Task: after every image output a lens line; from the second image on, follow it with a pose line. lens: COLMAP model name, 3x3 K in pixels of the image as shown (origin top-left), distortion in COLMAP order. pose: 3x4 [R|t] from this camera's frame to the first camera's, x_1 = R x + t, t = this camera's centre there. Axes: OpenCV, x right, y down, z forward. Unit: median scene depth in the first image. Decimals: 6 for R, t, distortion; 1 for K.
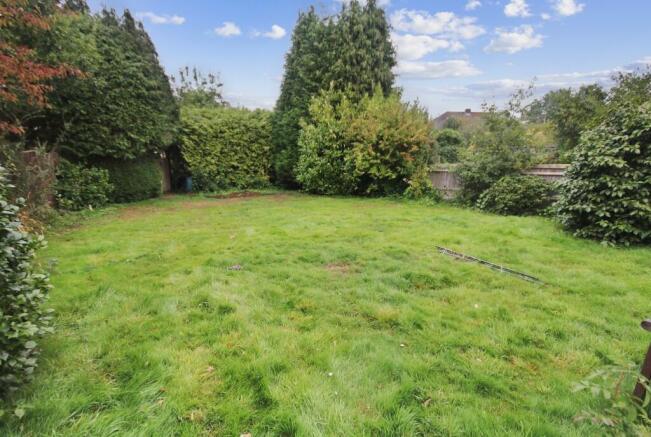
lens RADIAL K [[320.0, 0, 322.8], [0, 320.0, 213.7], [0, 0, 1]] dist [-0.002361, -0.002190]
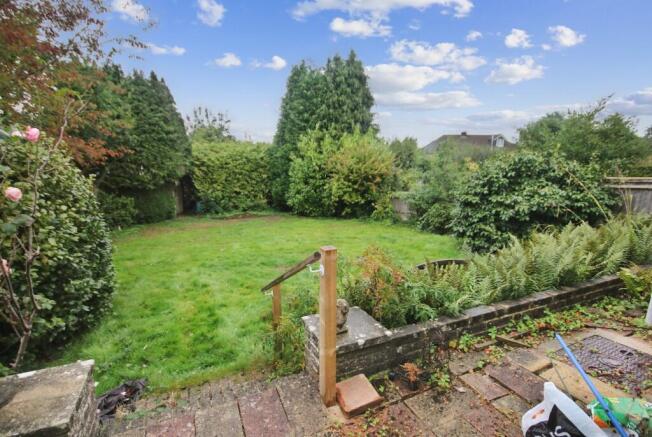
lens RADIAL K [[320.5, 0, 327.4], [0, 320.5, 208.3], [0, 0, 1]] dist [-0.002361, -0.002190]
pose [[0.999699, -0.003200, -0.024341, 0.116175], [0.001471, 0.997496, -0.070712, -0.005452], [0.024506, 0.070655, 0.997200, -0.224683]]
